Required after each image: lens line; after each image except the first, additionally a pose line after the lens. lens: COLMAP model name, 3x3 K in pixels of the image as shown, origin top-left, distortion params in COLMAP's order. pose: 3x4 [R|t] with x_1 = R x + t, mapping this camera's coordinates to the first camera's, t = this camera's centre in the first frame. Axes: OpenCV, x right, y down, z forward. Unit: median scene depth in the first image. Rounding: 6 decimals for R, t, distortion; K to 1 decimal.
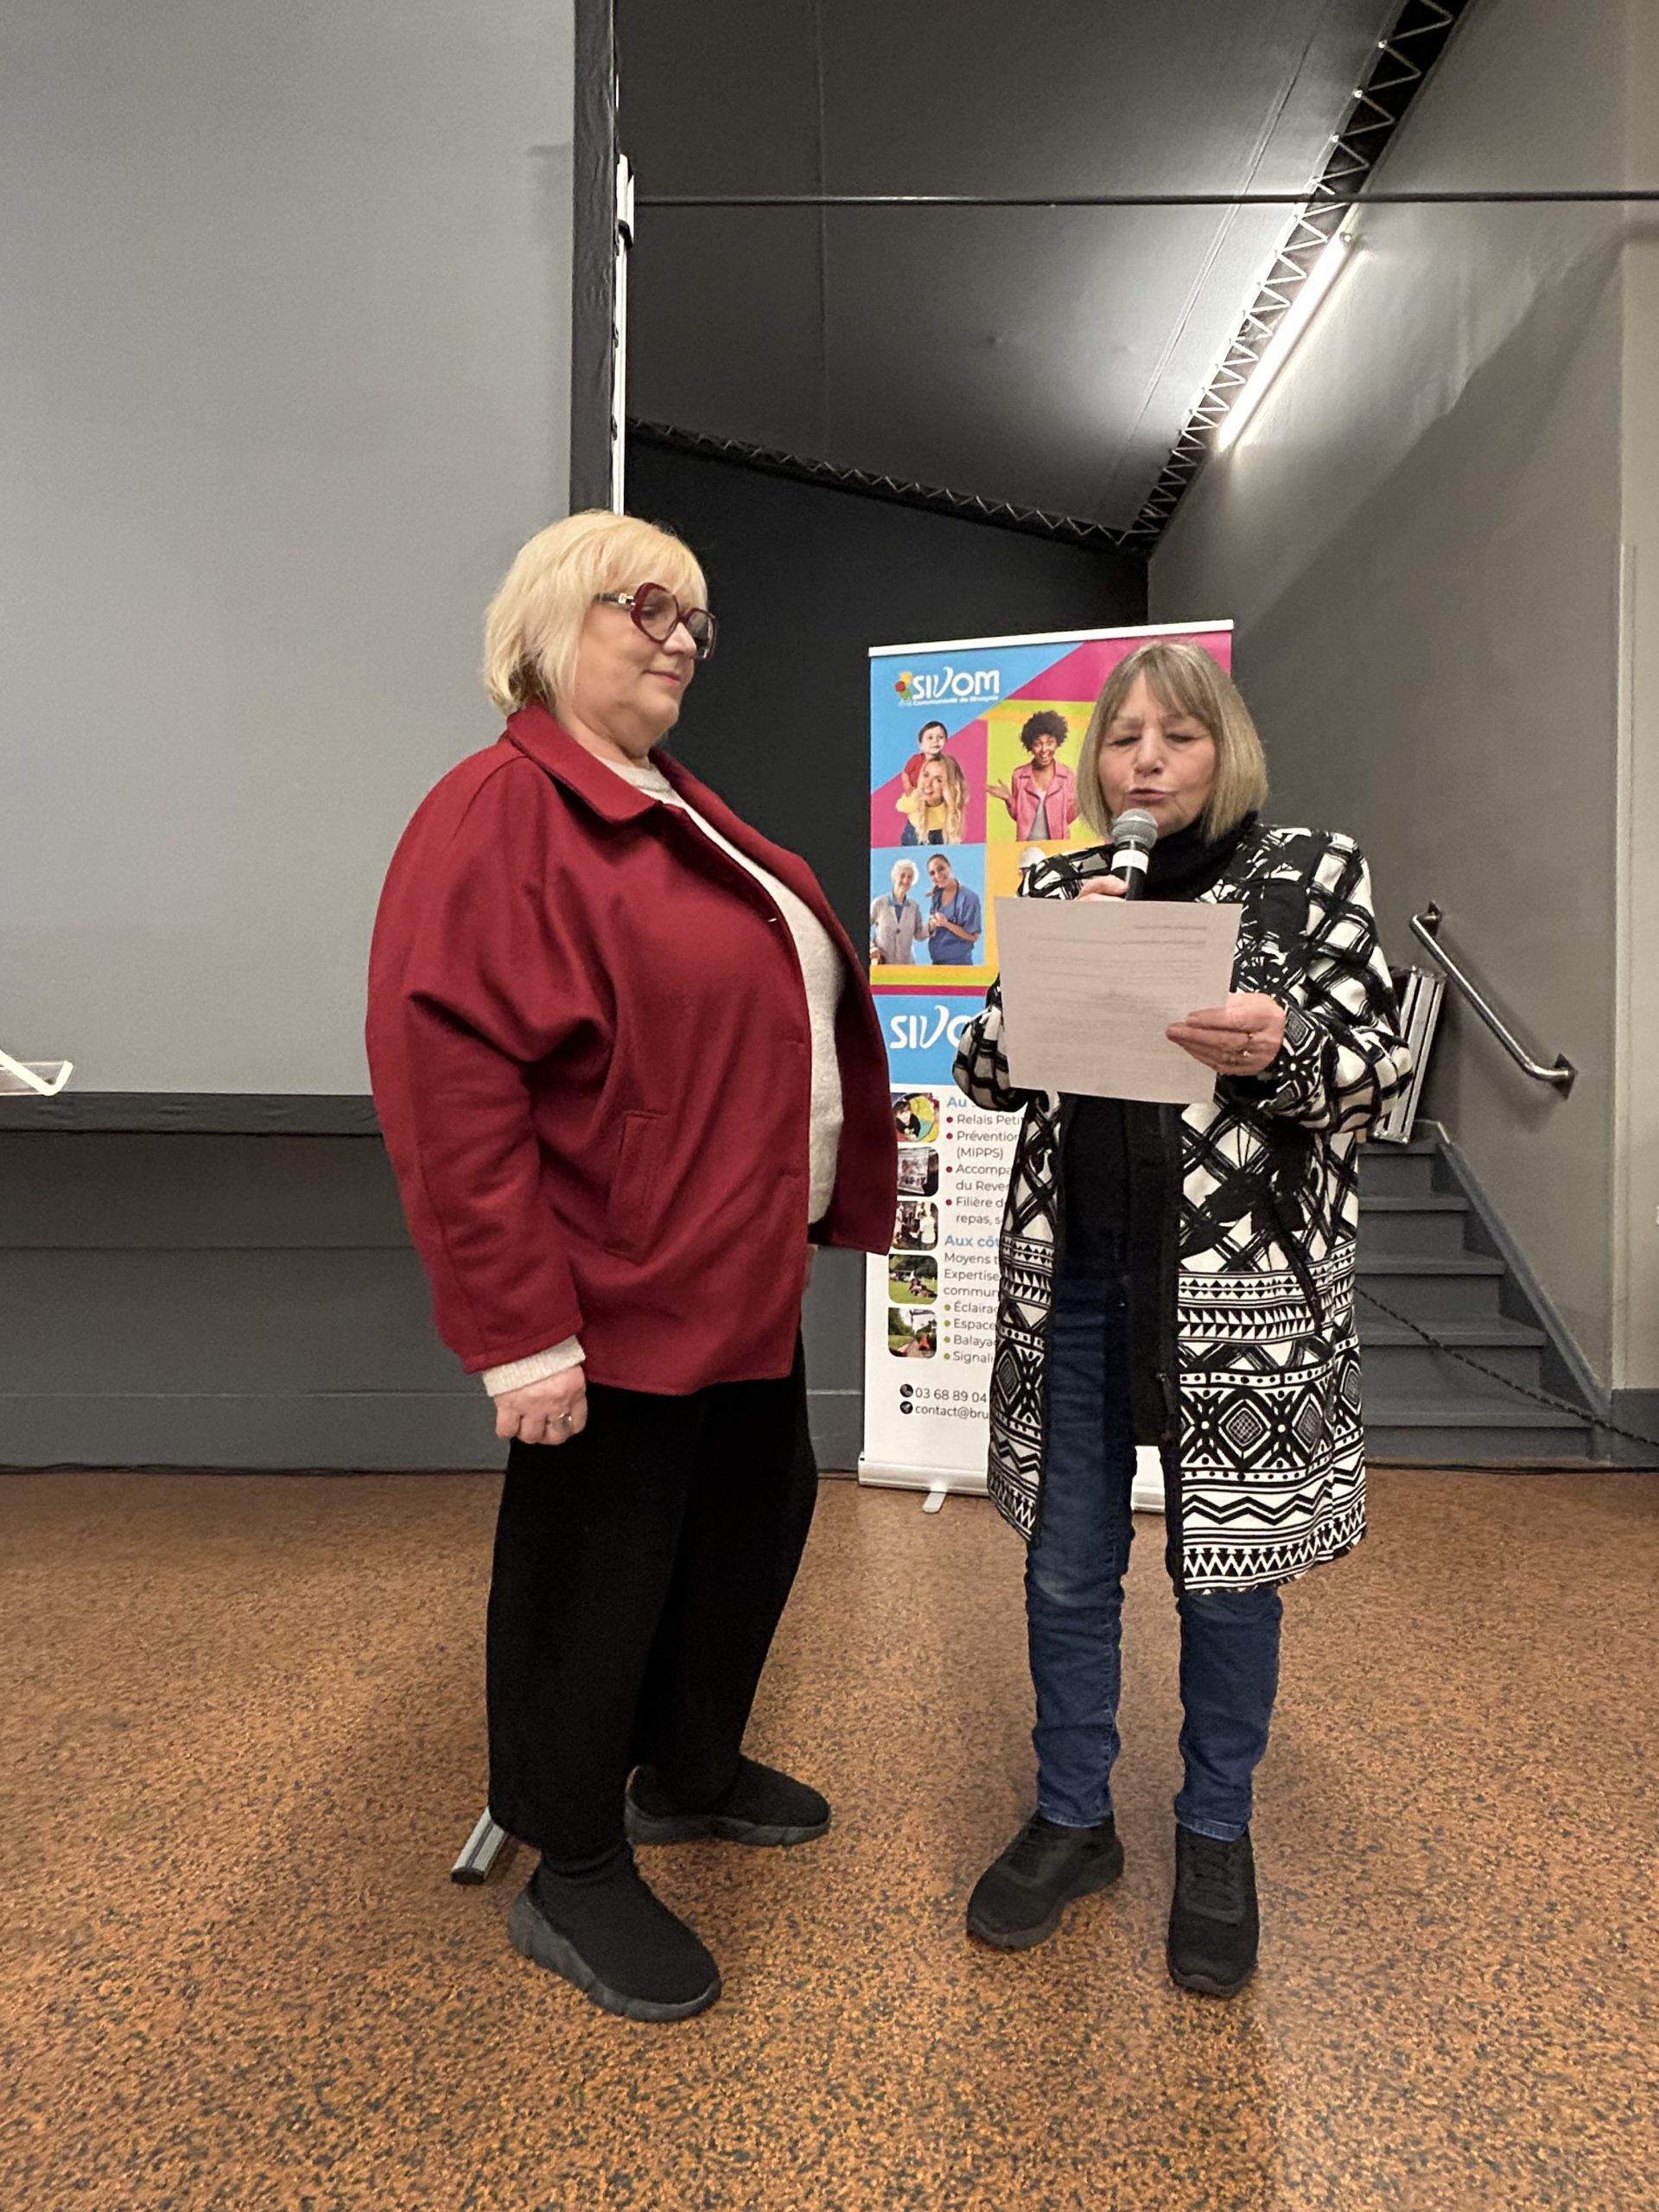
lens RADIAL K [[1197.0, 0, 840.4], [0, 1197.0, 1102.4], [0, 0, 1]] dist [-0.005146, 0.000882]
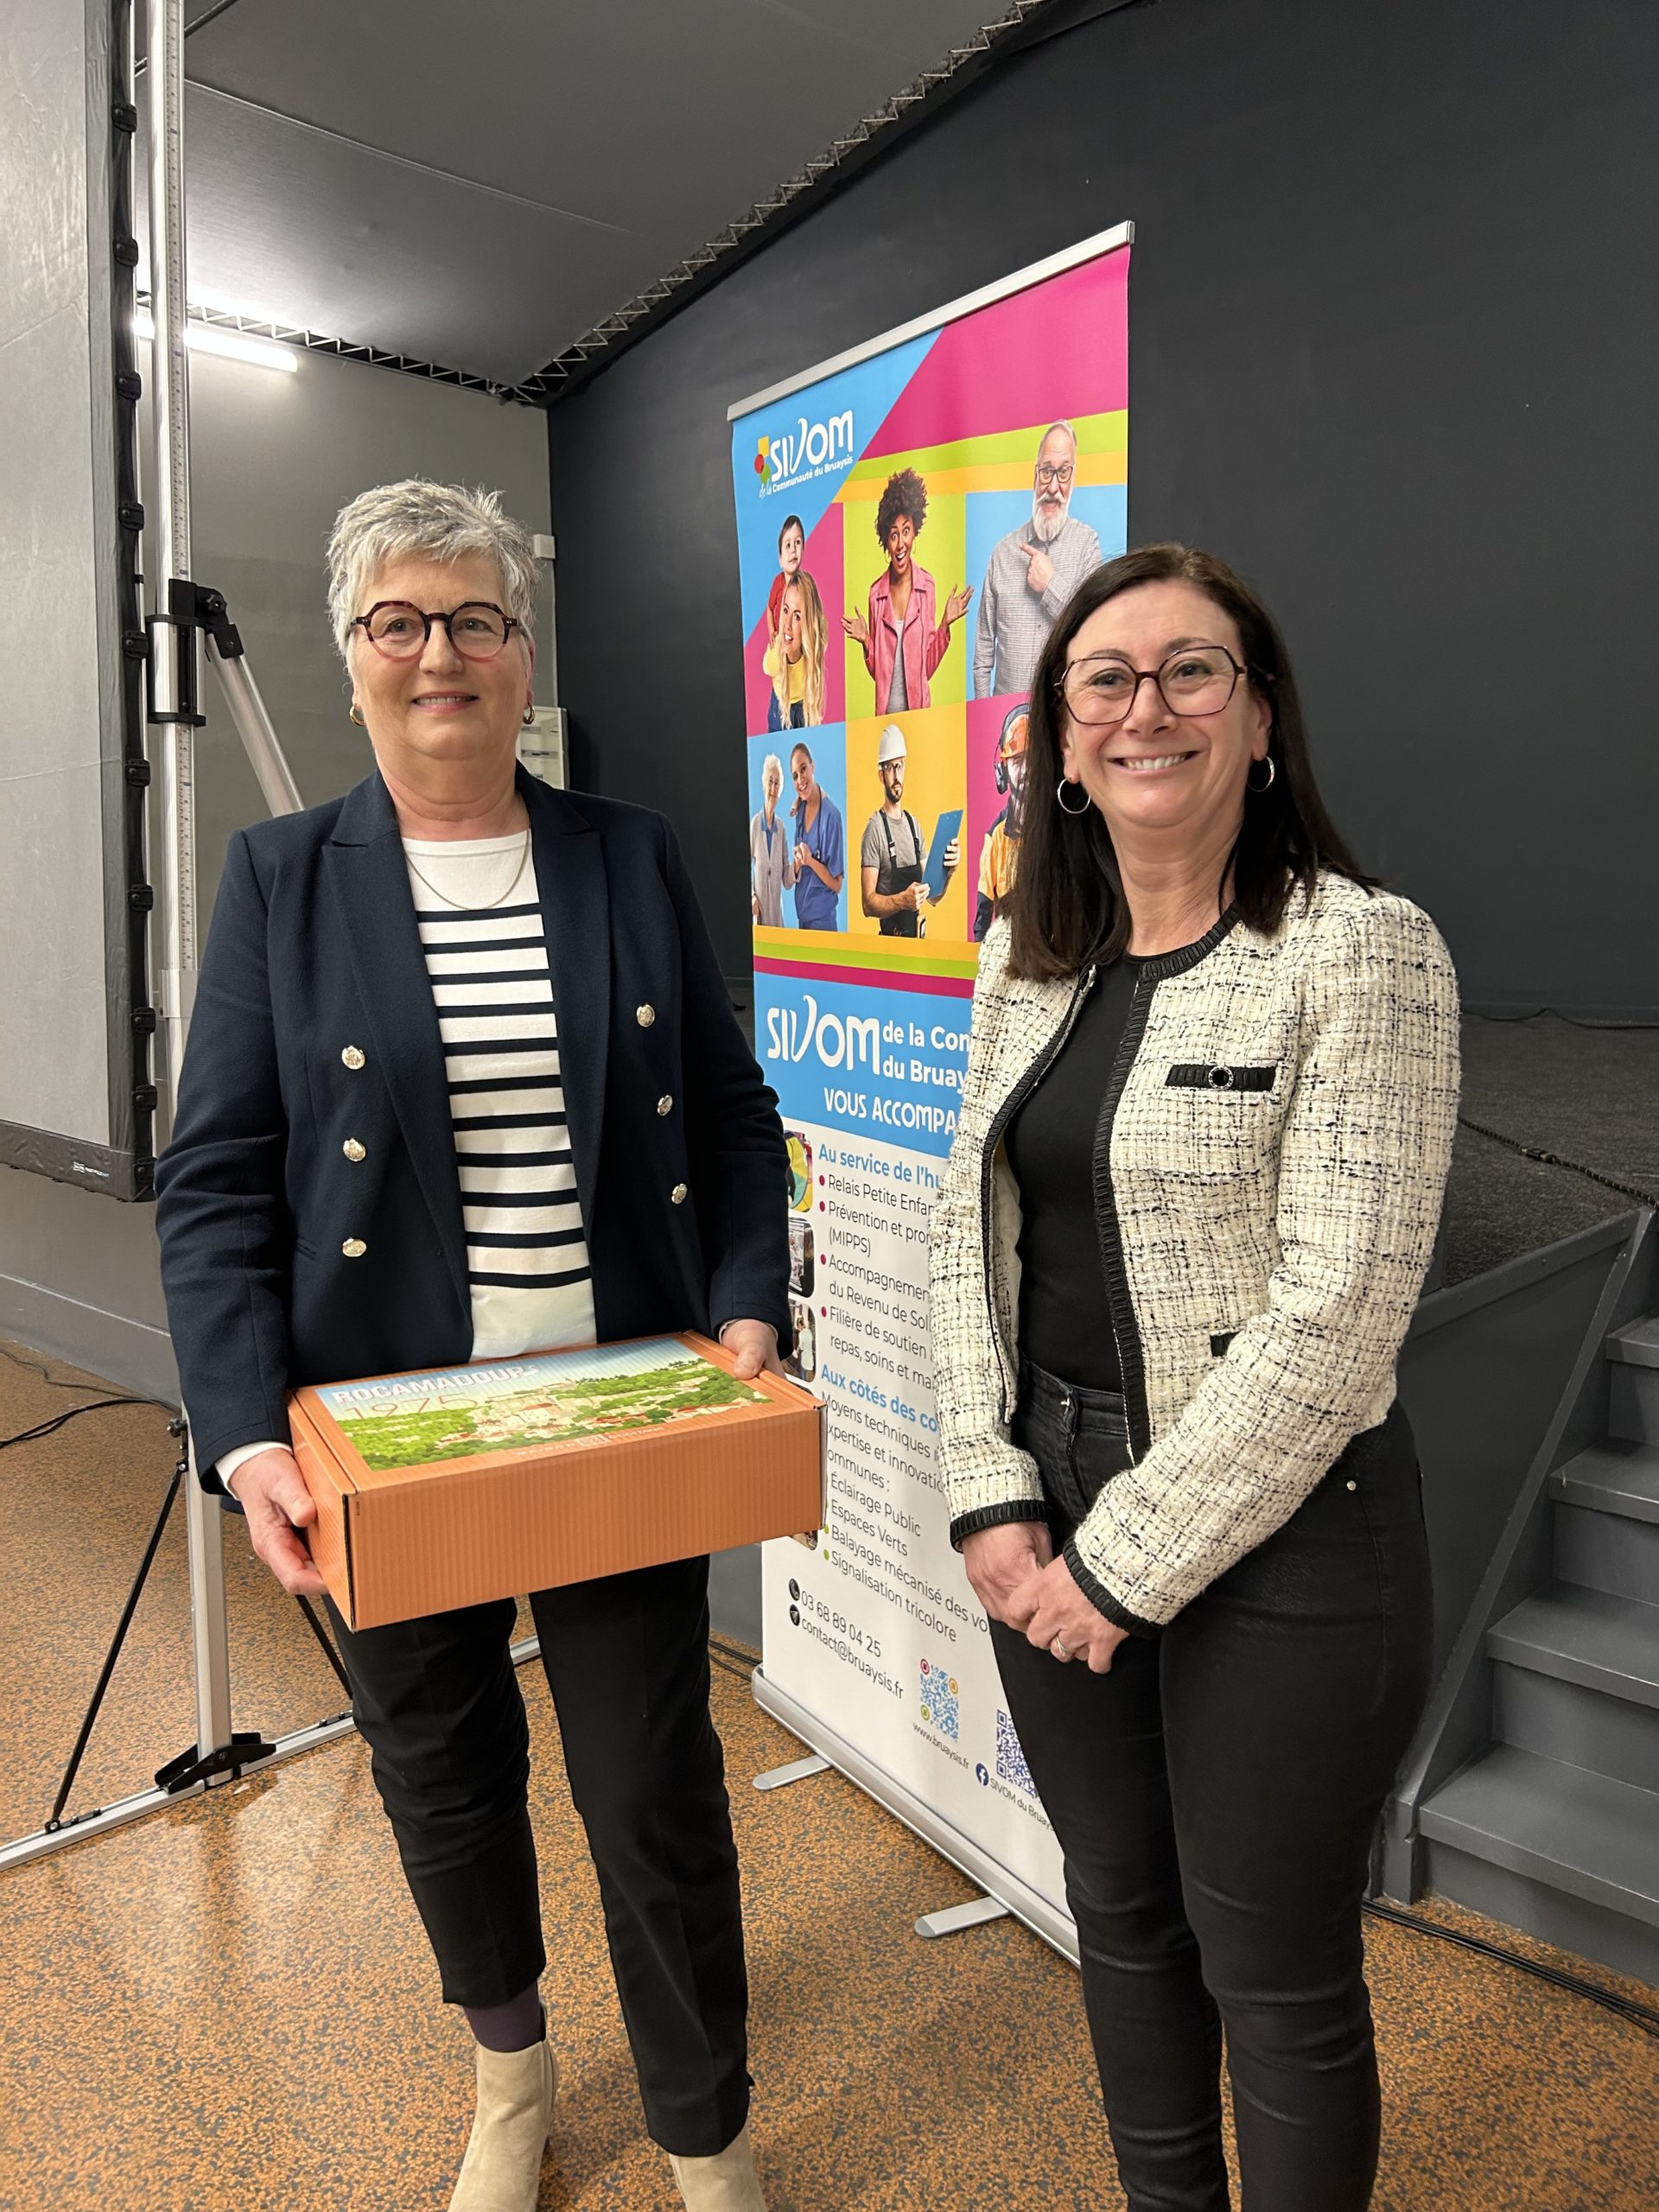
lens RADIAL K [[1663.1, 0, 828.1], [0, 1663.1, 1086.8], [0, 0, 1]] dist [0.051646, -0.056954]
pose [[0.738587, 0.068660, -0.670652, 0.660867], [-0.002847, 0.995109, 0.098743, -0.117697], [0.674152, -0.071021, 0.735170, 0.378751]]
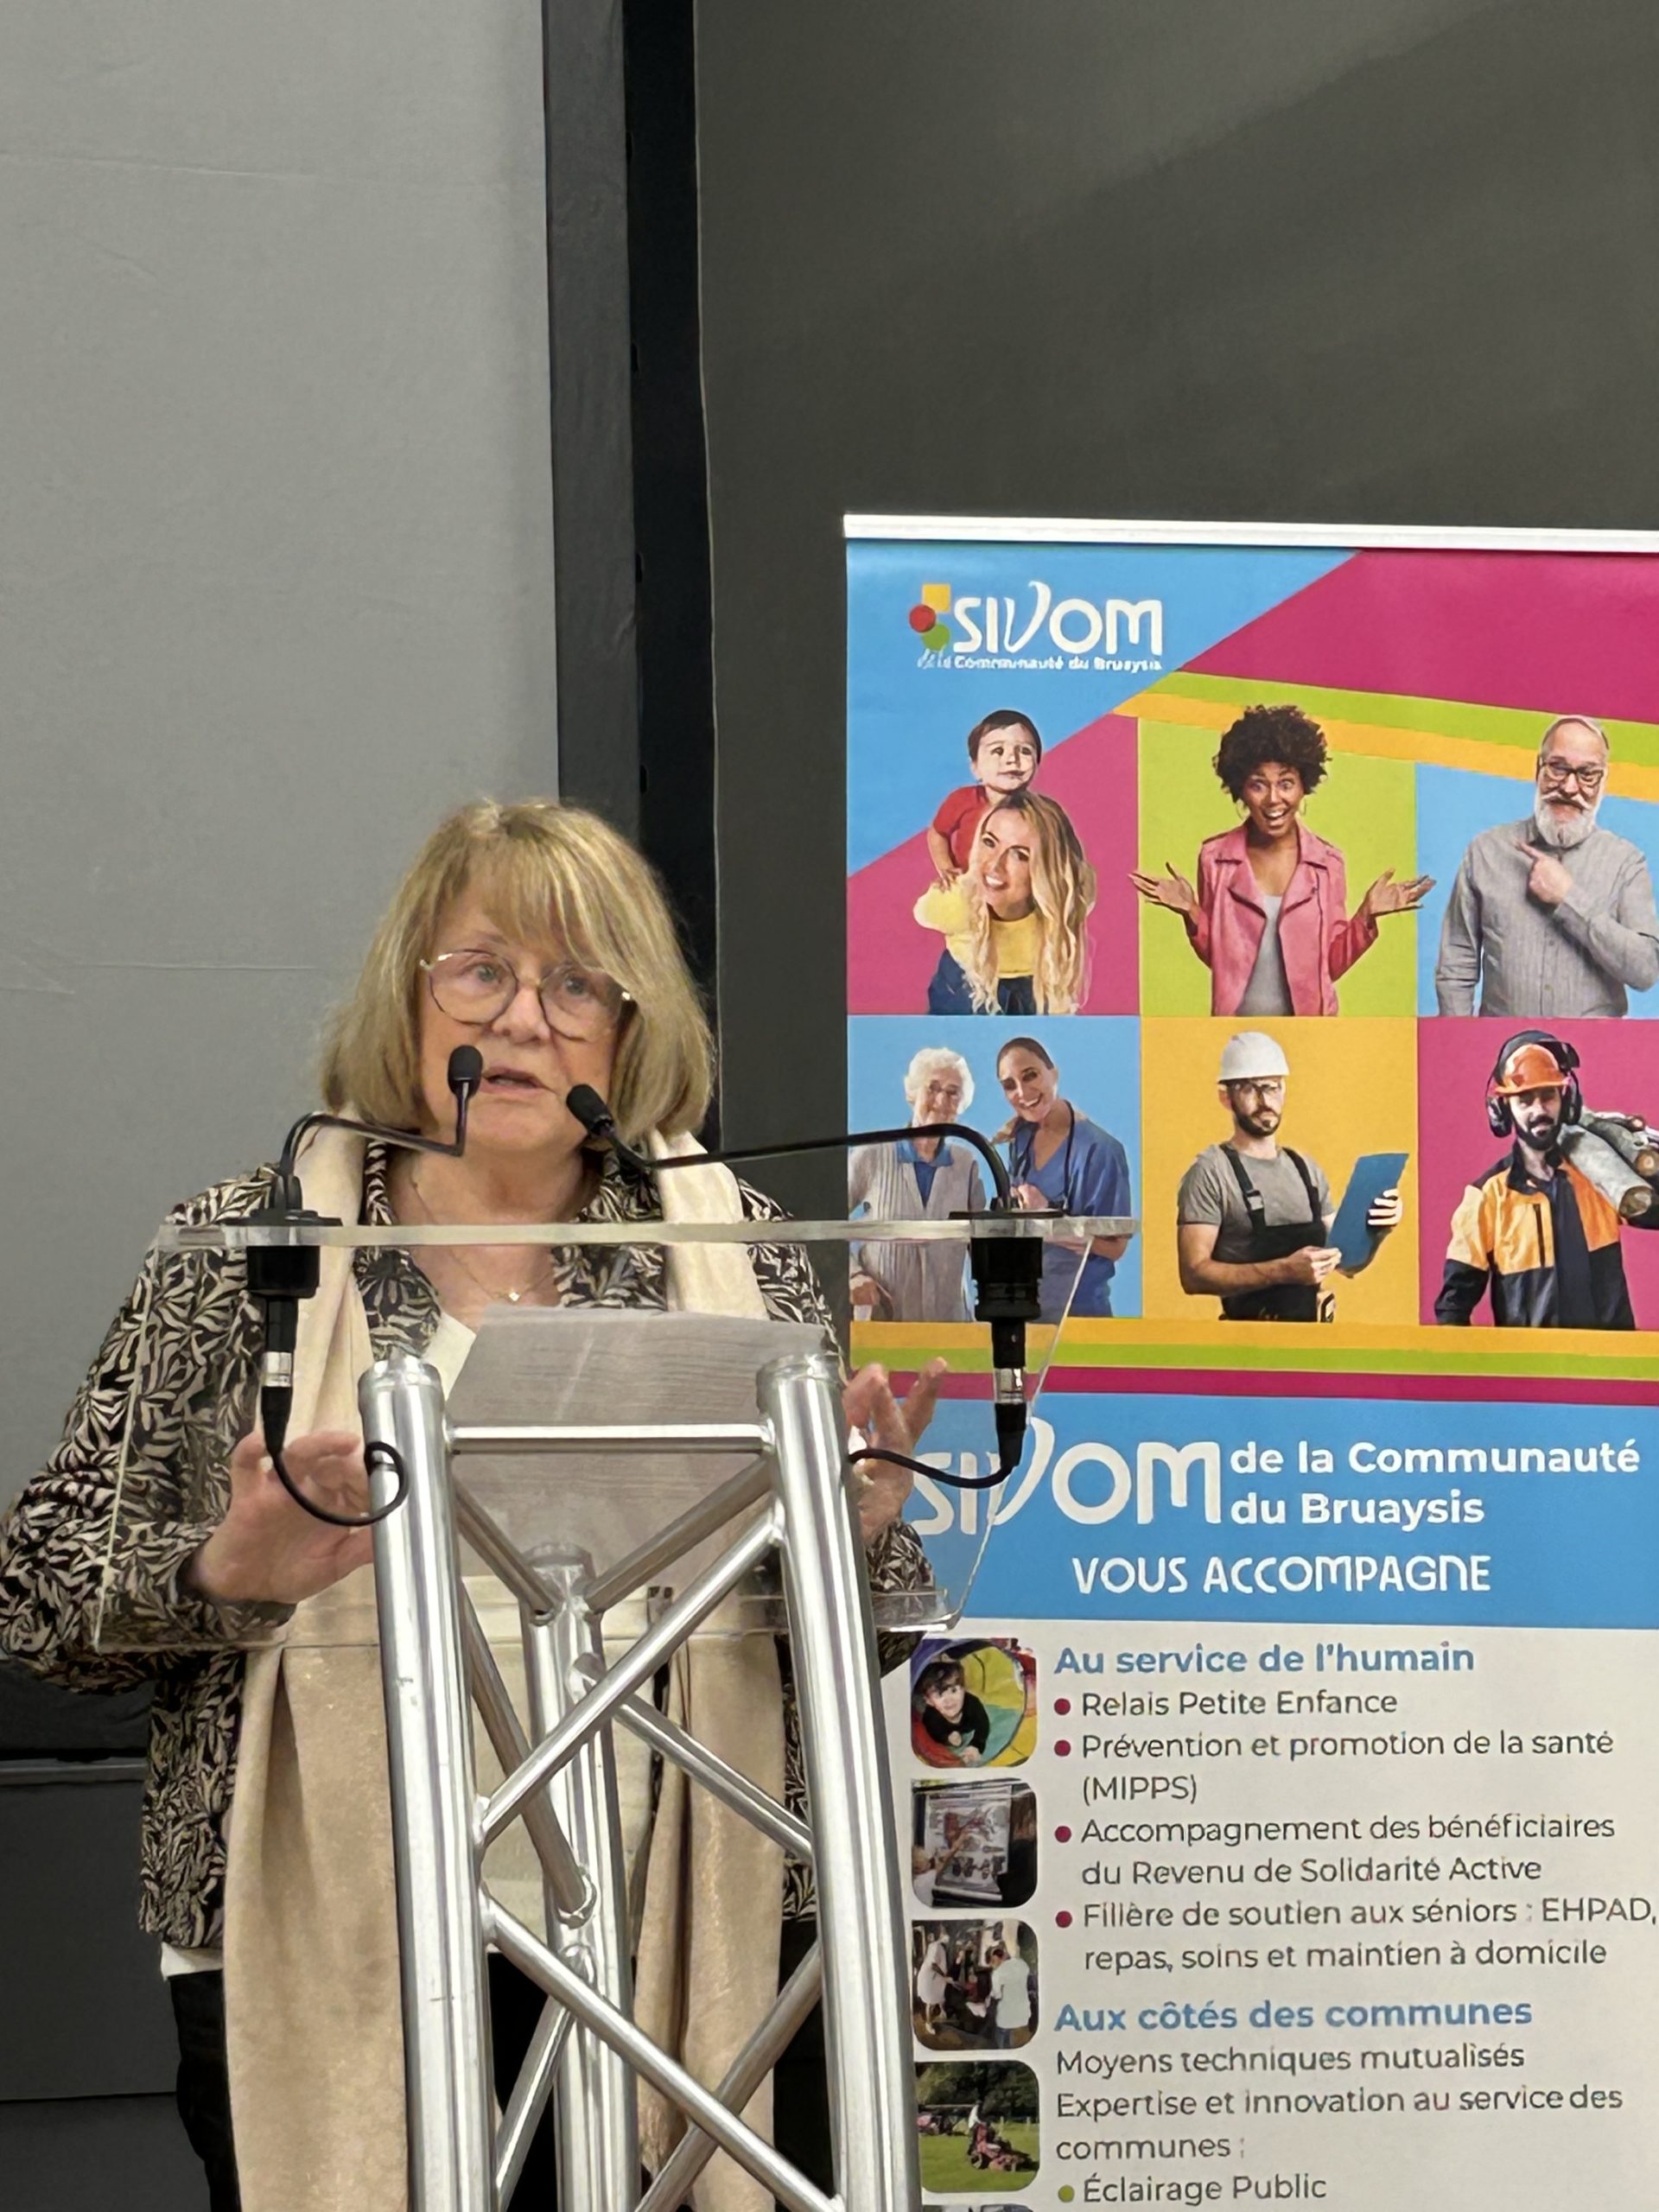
lens RADIAL K [[6394.1, 0, 840.7], [0, 6394.1, 1106.9], [0, 0, 1]] dist [0.145644, 0.000000]
pose [[0.915848, 0.015452, 0.401227, -0.823589], [0.025798, 0.994930, -0.097203, 0.020787], [-0.400695, 0.099374, 0.910807, -0.910297]]
